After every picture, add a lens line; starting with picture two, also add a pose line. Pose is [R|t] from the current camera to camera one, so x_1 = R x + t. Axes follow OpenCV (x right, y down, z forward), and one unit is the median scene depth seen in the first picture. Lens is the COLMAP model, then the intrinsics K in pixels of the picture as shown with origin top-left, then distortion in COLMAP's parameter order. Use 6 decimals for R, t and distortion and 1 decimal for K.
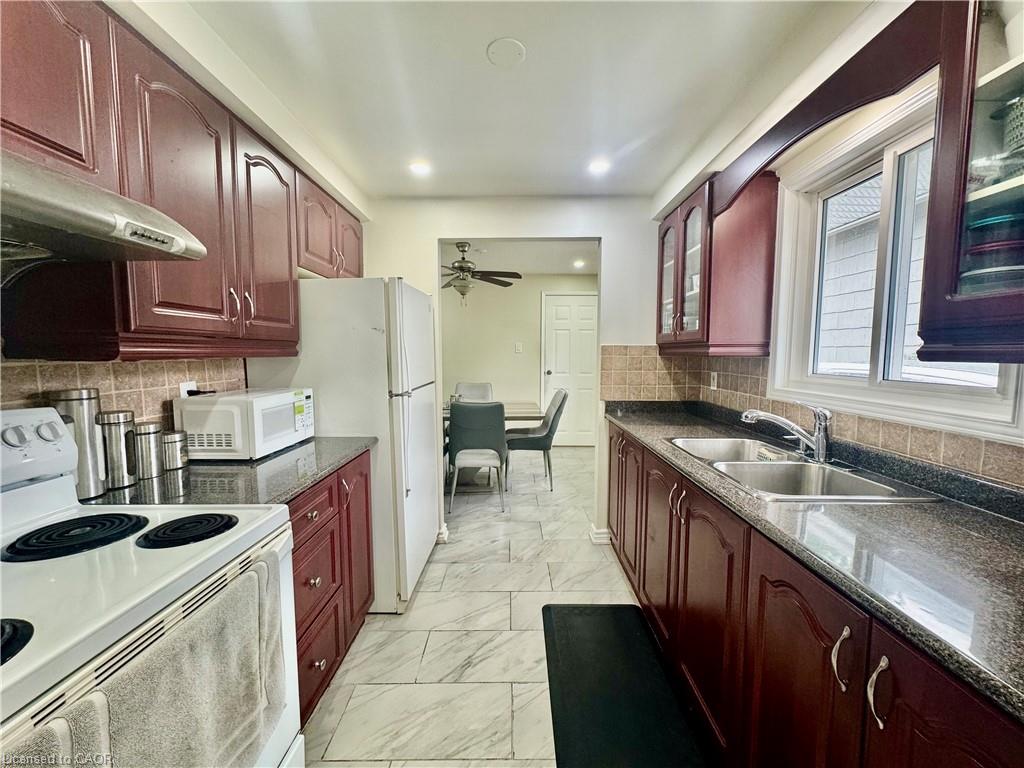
lens RADIAL K [[405.7, 0, 513.2], [0, 405.7, 383.5], [0, 0, 1]] dist [-0.001015, 0.000242]
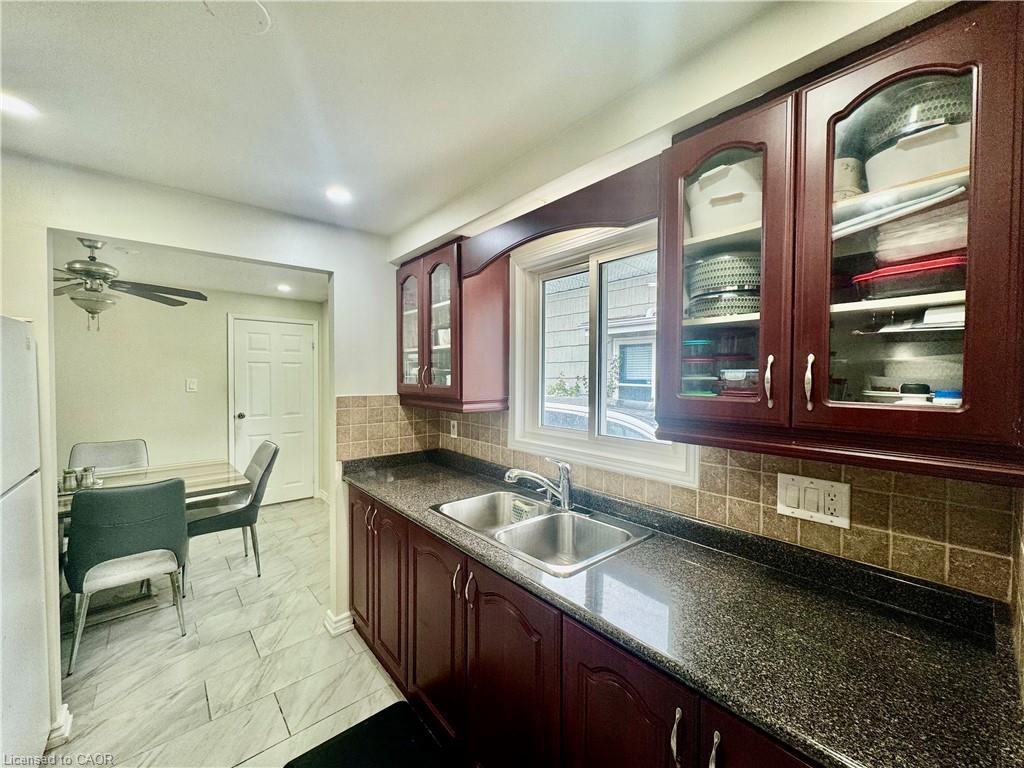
lens RADIAL K [[405.7, 0, 513.2], [0, 405.7, 383.5], [0, 0, 1]] dist [-0.001015, 0.000242]
pose [[0.752779, -0.012696, 0.658151, -0.080769], [0.048182, 0.998195, -0.035853, -0.092468], [-0.656508, 0.058701, 0.752032, 0.143083]]
